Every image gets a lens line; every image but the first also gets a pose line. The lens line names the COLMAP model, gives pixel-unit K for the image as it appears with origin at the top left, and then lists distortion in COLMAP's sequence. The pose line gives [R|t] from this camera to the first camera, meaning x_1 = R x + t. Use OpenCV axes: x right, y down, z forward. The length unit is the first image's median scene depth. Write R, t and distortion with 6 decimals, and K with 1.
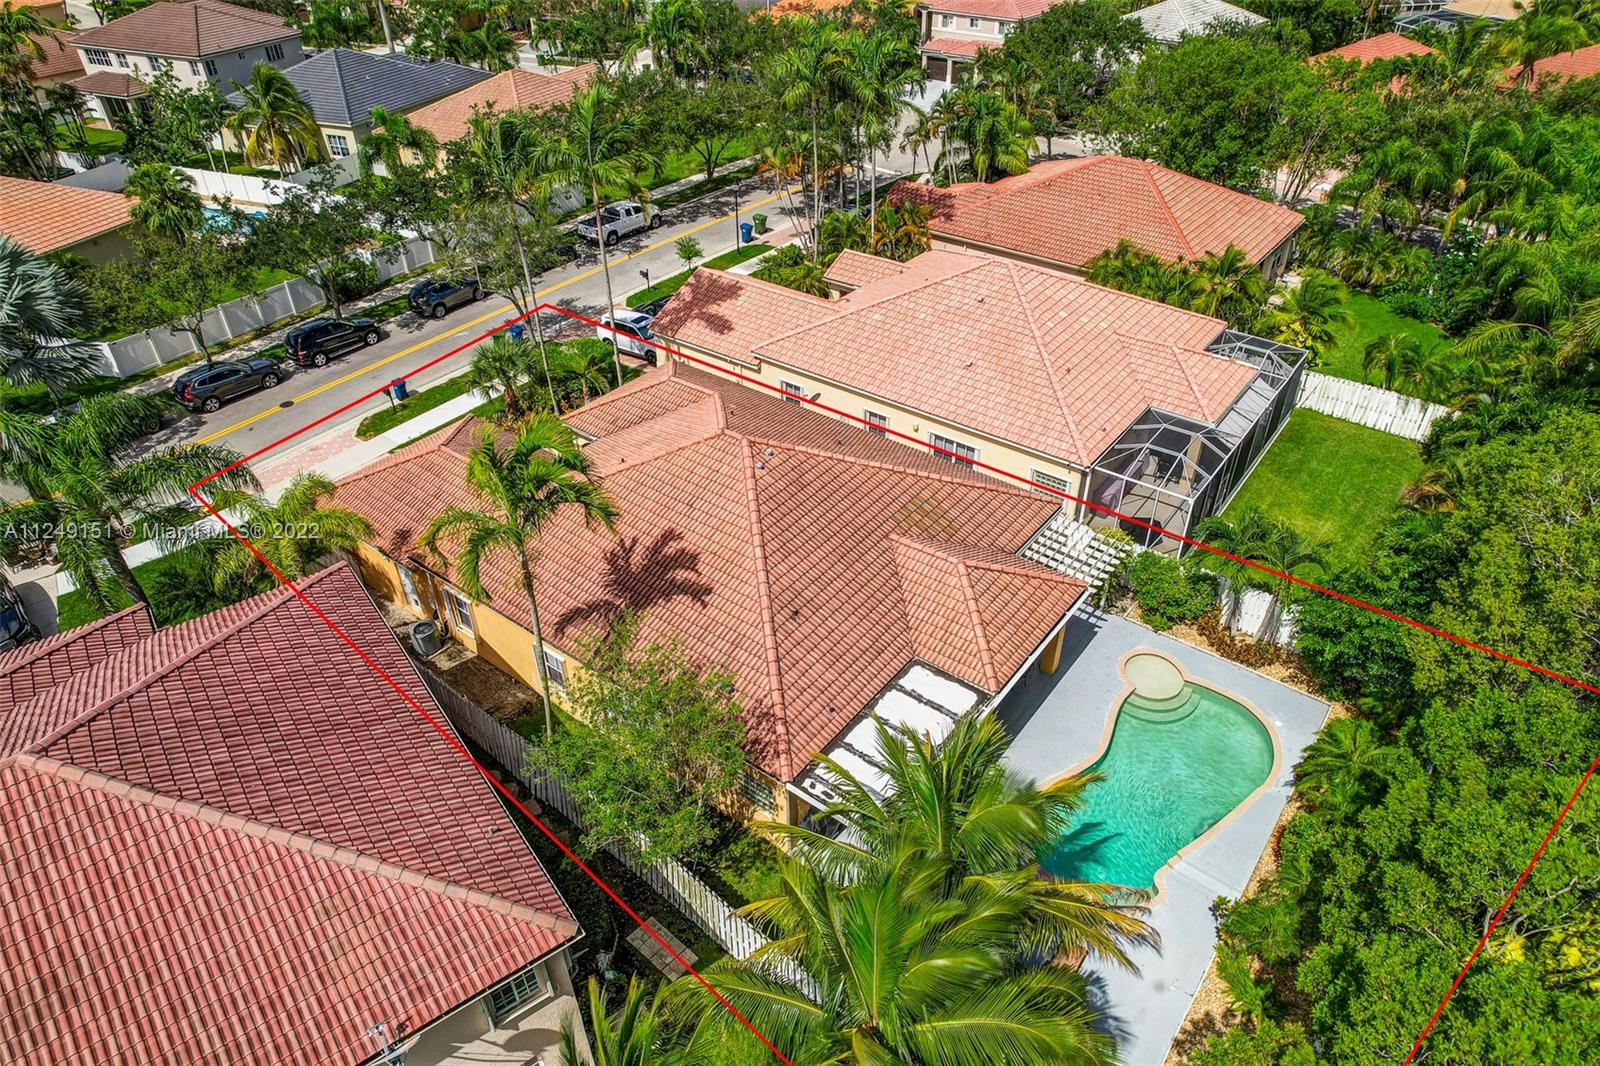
lens RADIAL K [[1028.0, 0, 800.0], [0, 1028.0, 533.0], [0, 0, 1]] dist [-0.042952, 0.000012]
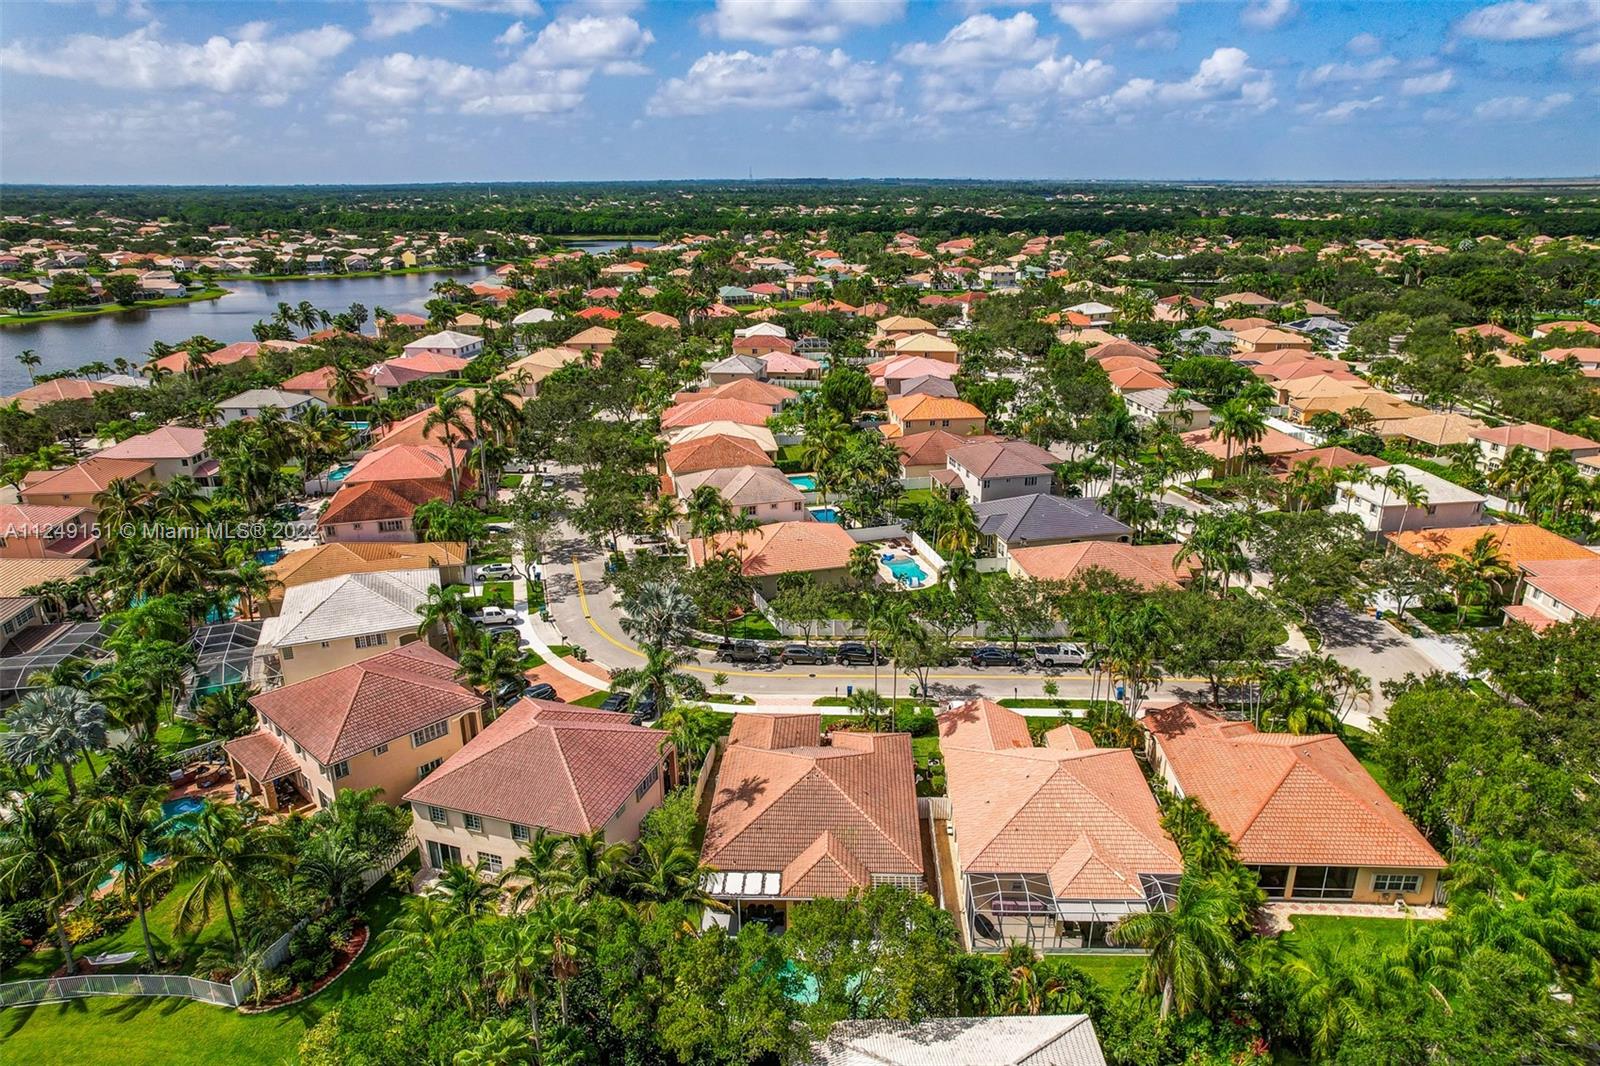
lens RADIAL K [[1028.0, 0, 800.0], [0, 1028.0, 533.0], [0, 0, 1]] dist [-0.042952, 0.000012]
pose [[0.564339, 0.277045, -0.777668, 1.734200], [-0.478536, 0.877382, -0.034696, -0.497133], [0.672700, 0.391722, 0.627717, -0.760969]]
